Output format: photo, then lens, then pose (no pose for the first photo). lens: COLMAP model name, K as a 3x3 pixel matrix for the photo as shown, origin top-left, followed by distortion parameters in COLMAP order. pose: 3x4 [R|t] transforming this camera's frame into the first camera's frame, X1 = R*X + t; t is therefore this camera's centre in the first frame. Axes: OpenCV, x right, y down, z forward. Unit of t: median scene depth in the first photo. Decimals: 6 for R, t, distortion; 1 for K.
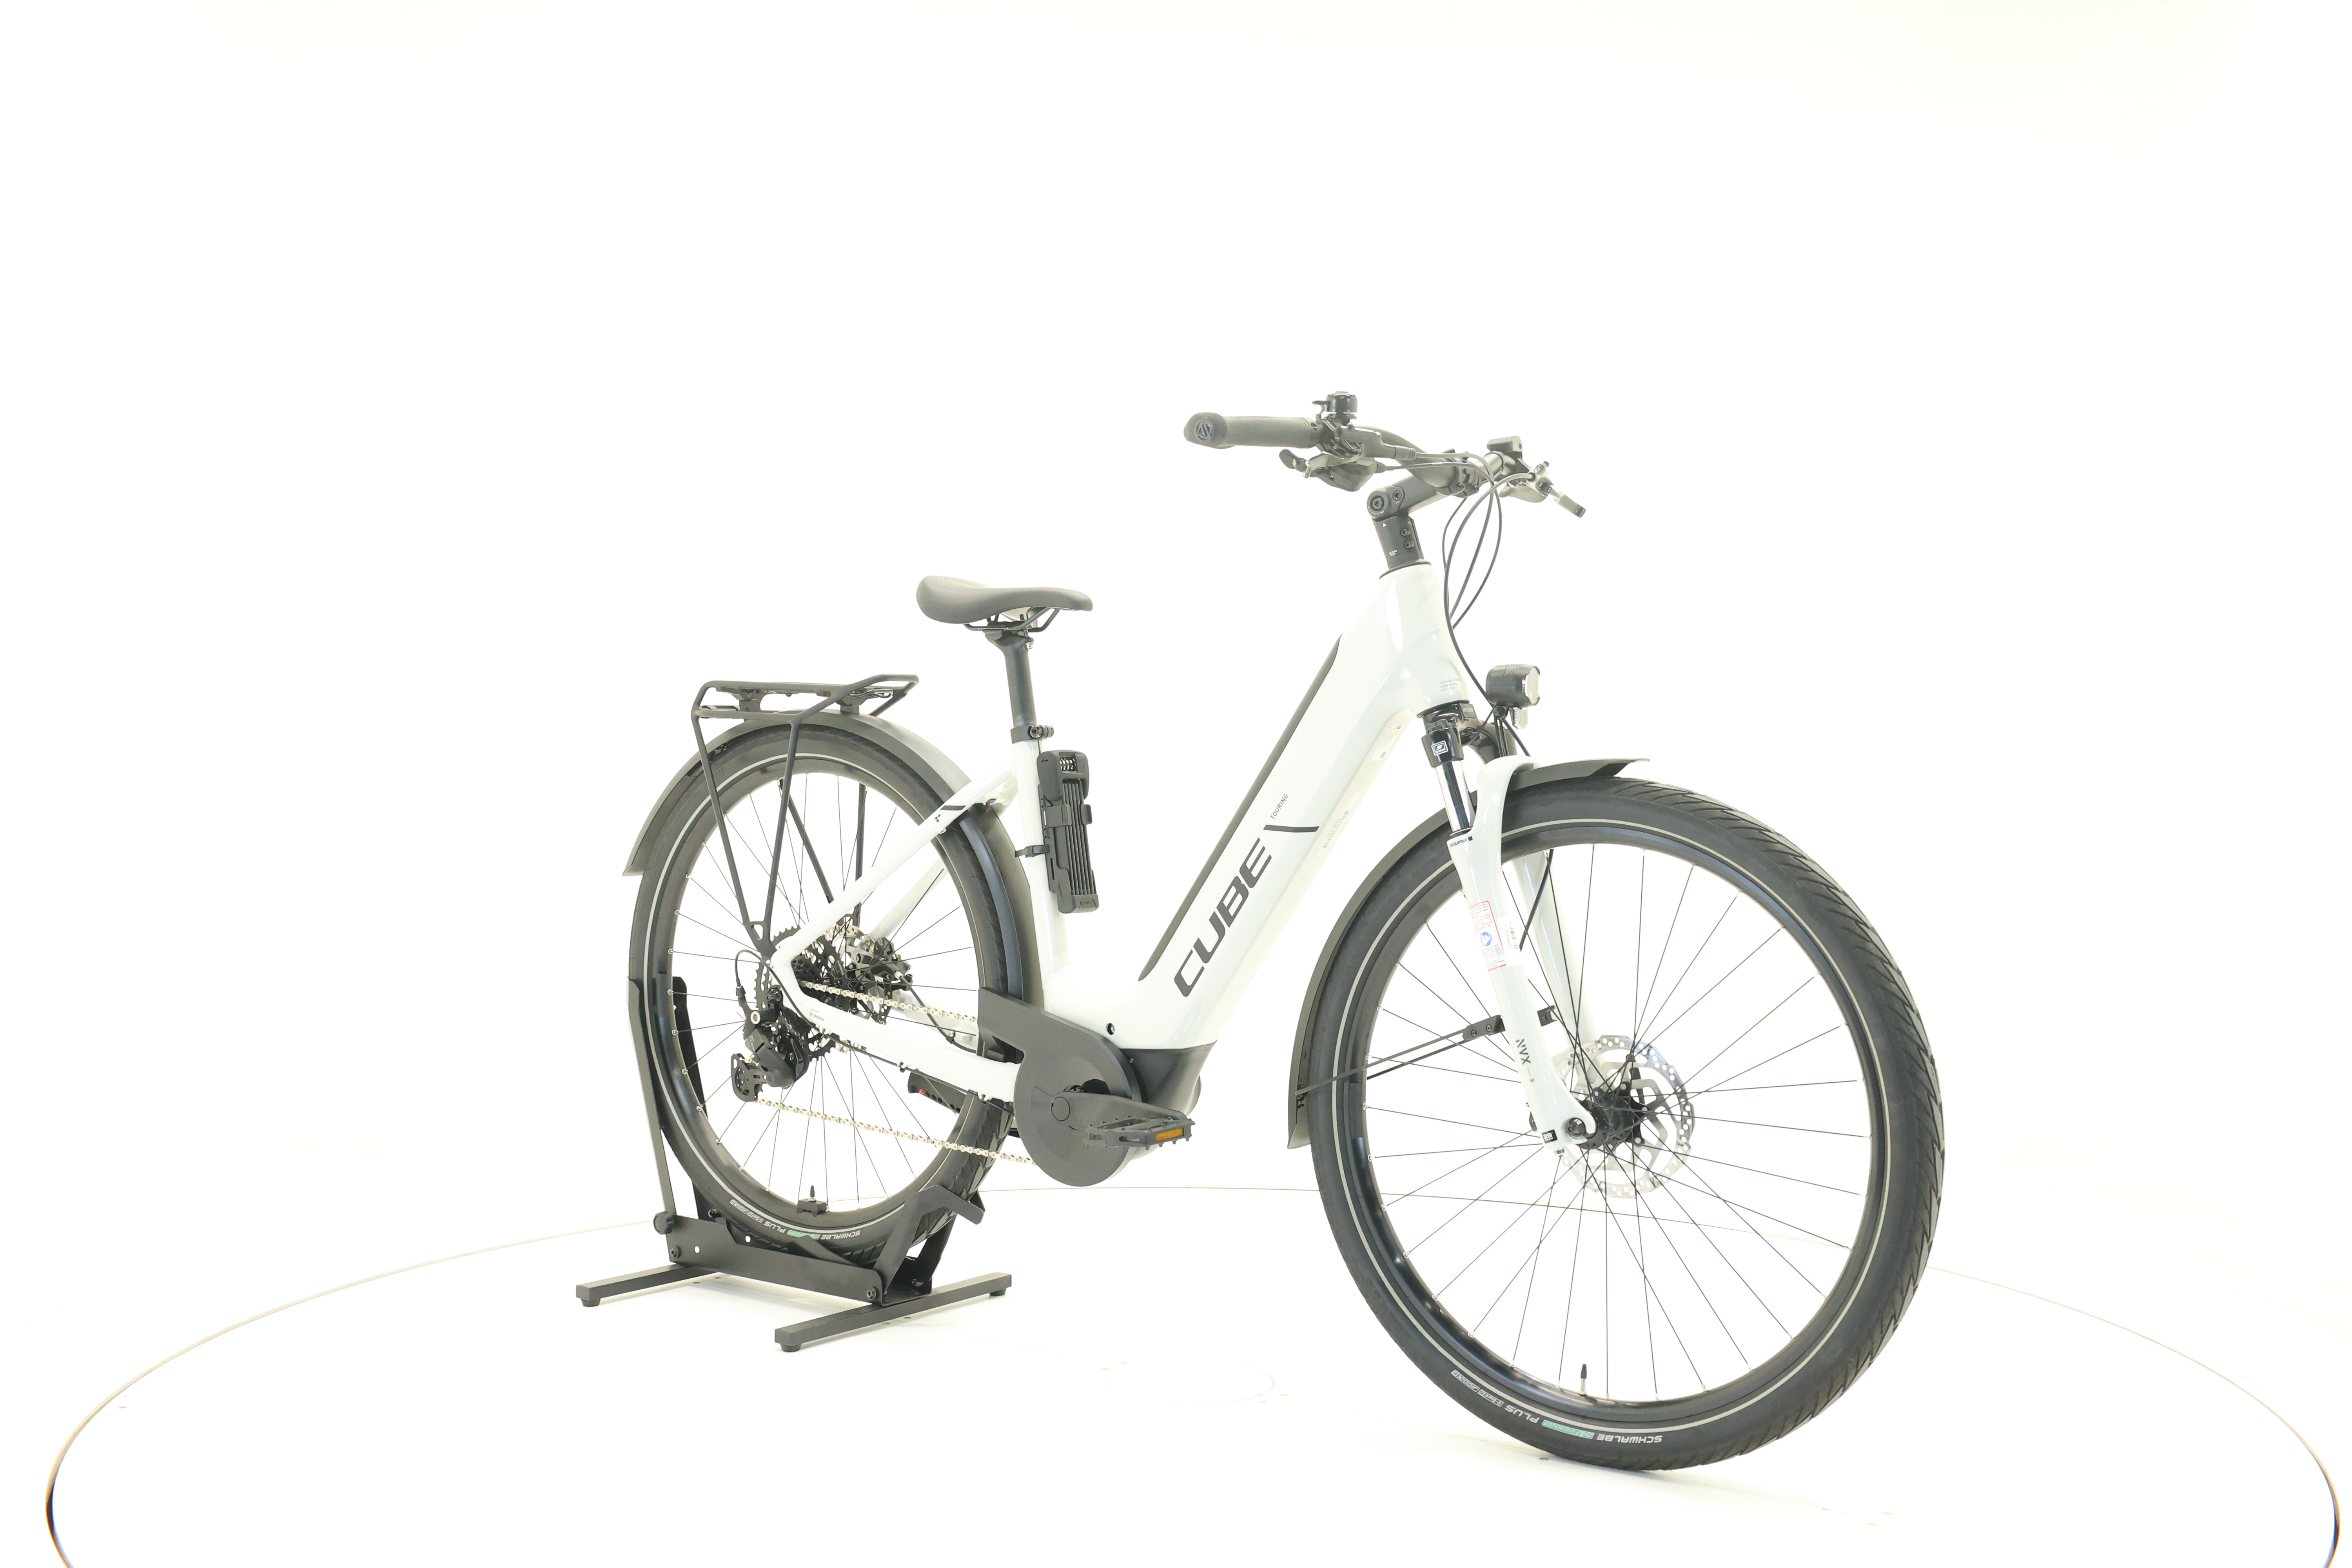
lens RADIAL K [[2637.8, 0, 1173.0], [0, 2637.8, 785.6], [0, 0, 1]] dist [0.170453, 0.000000]
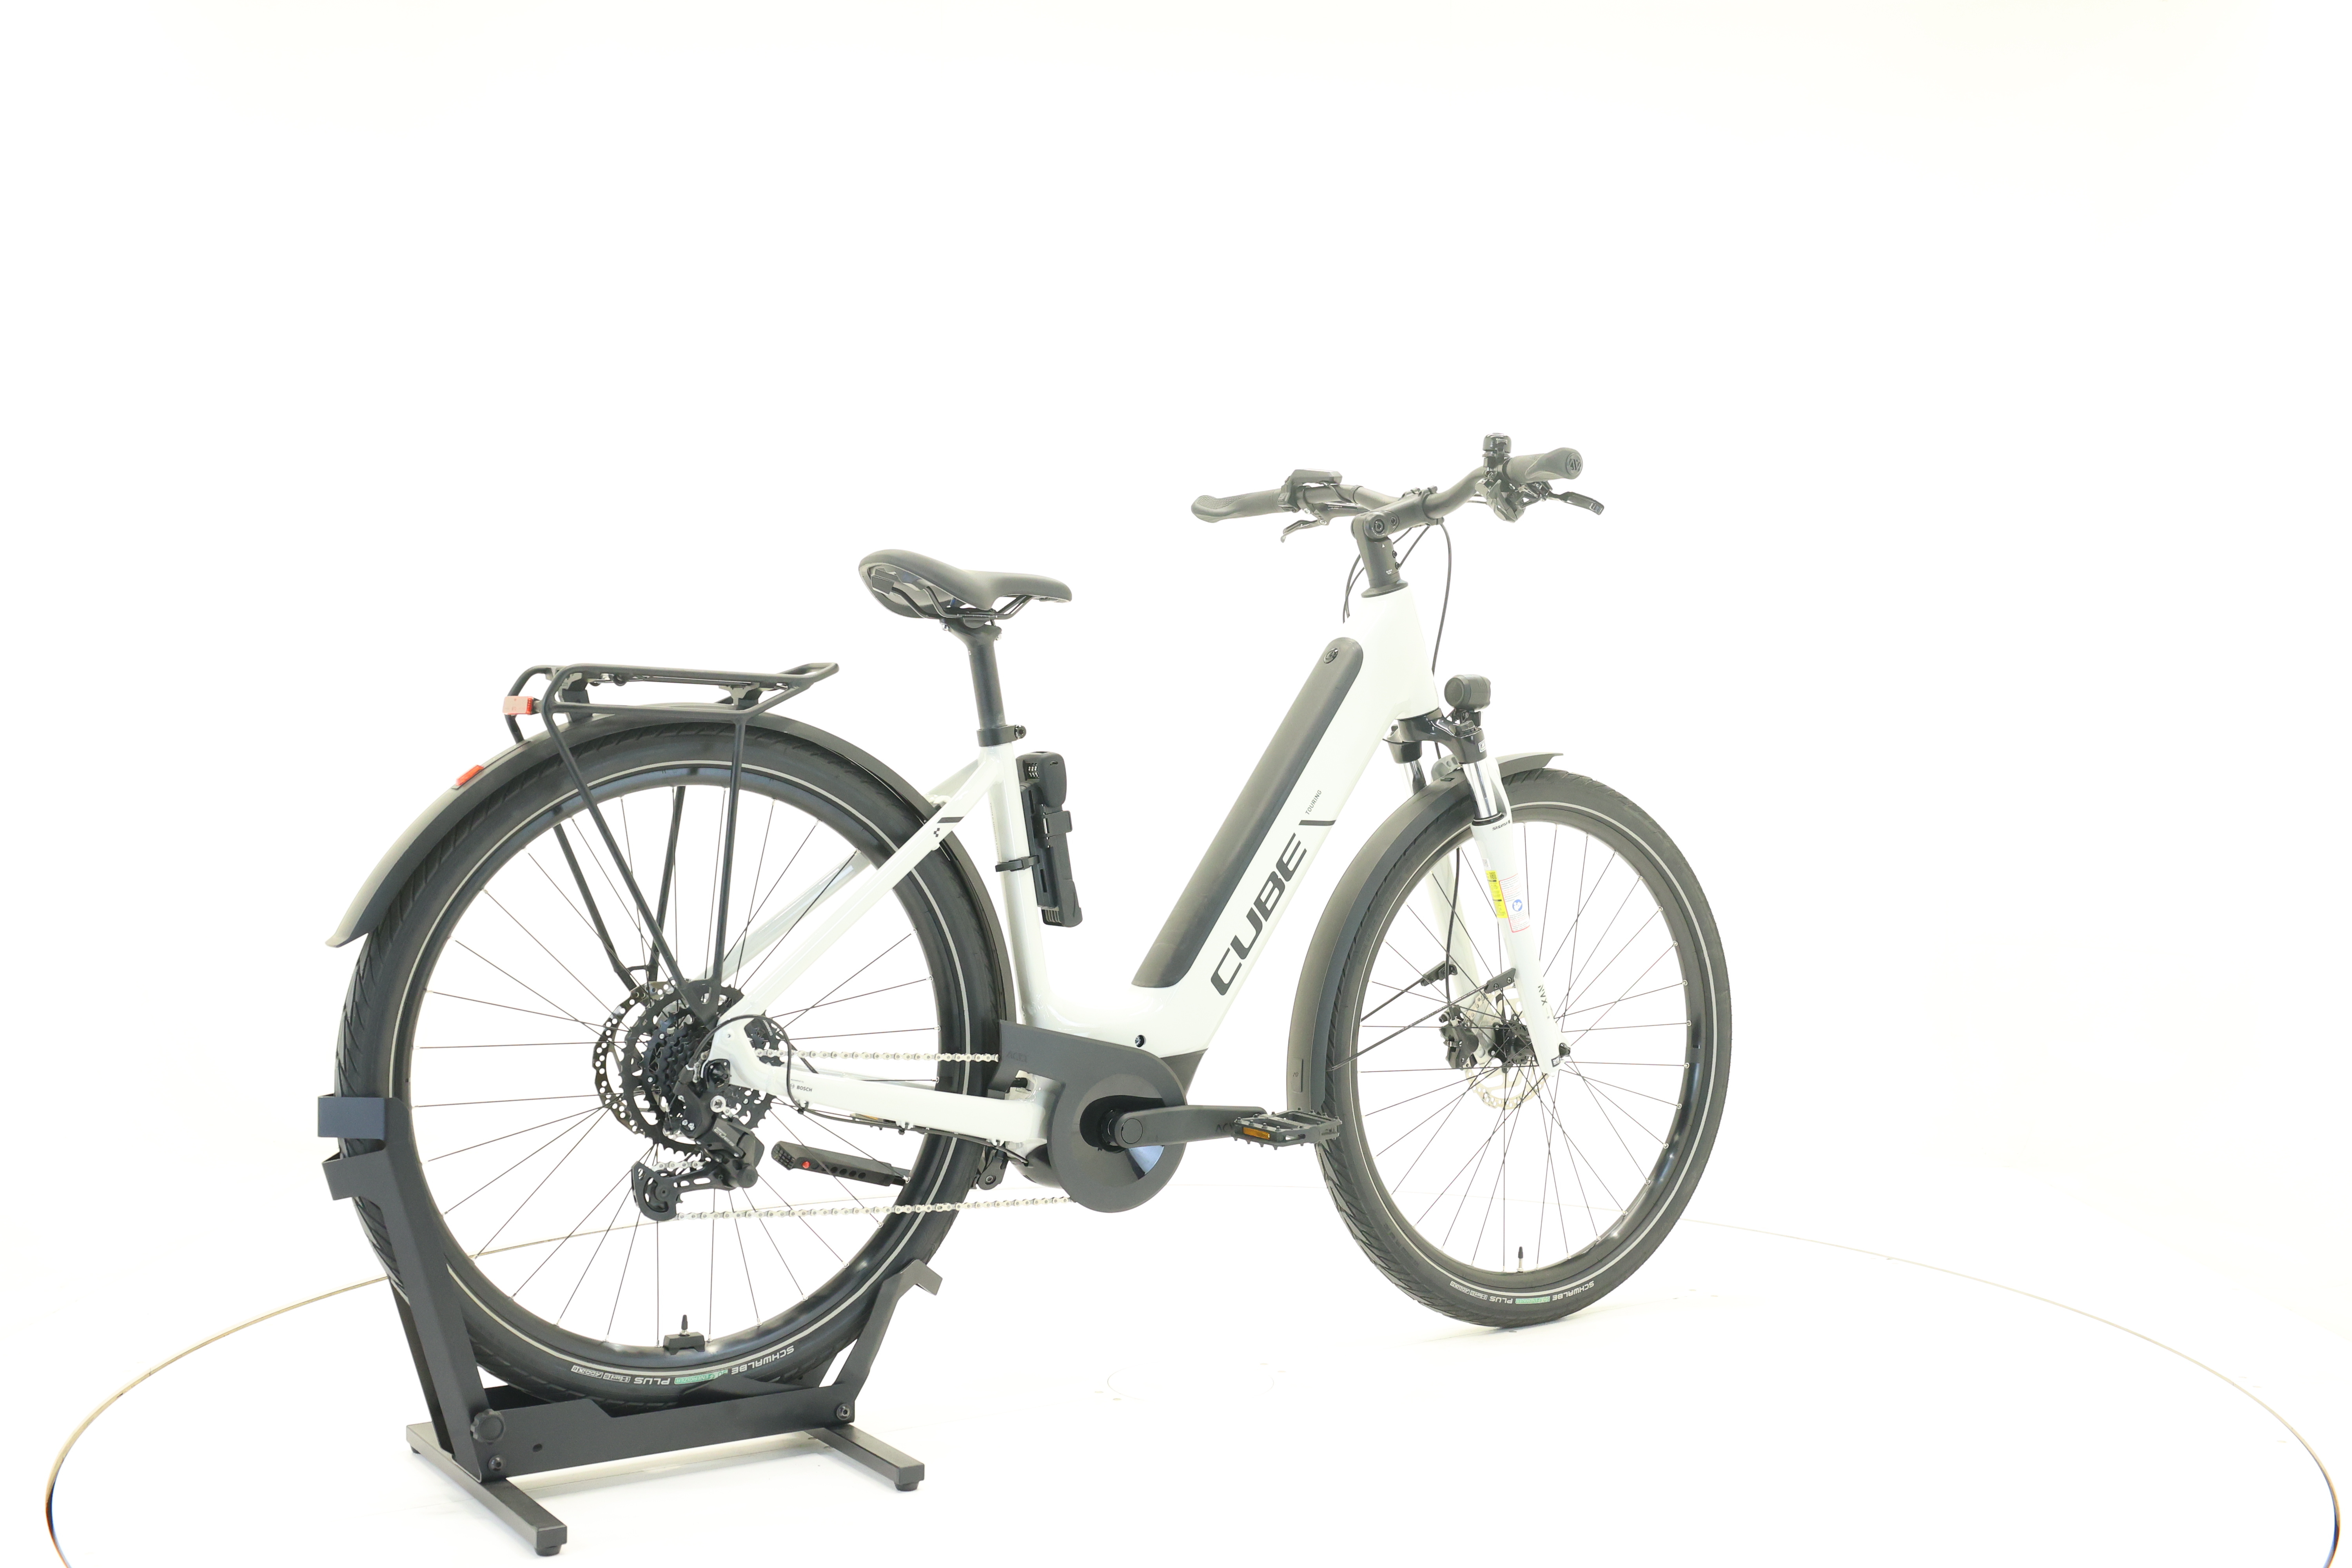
lens RADIAL K [[2637.8, 0, 1172.2], [0, 2637.8, 783.0], [0, 0, 1]] dist [0.170453, 0.000000]
pose [[0.291795, -0.028973, 0.956042, -0.940166], [0.014645, 0.999559, 0.025822, -0.026574], [-0.956369, 0.006466, 0.292091, 0.709597]]
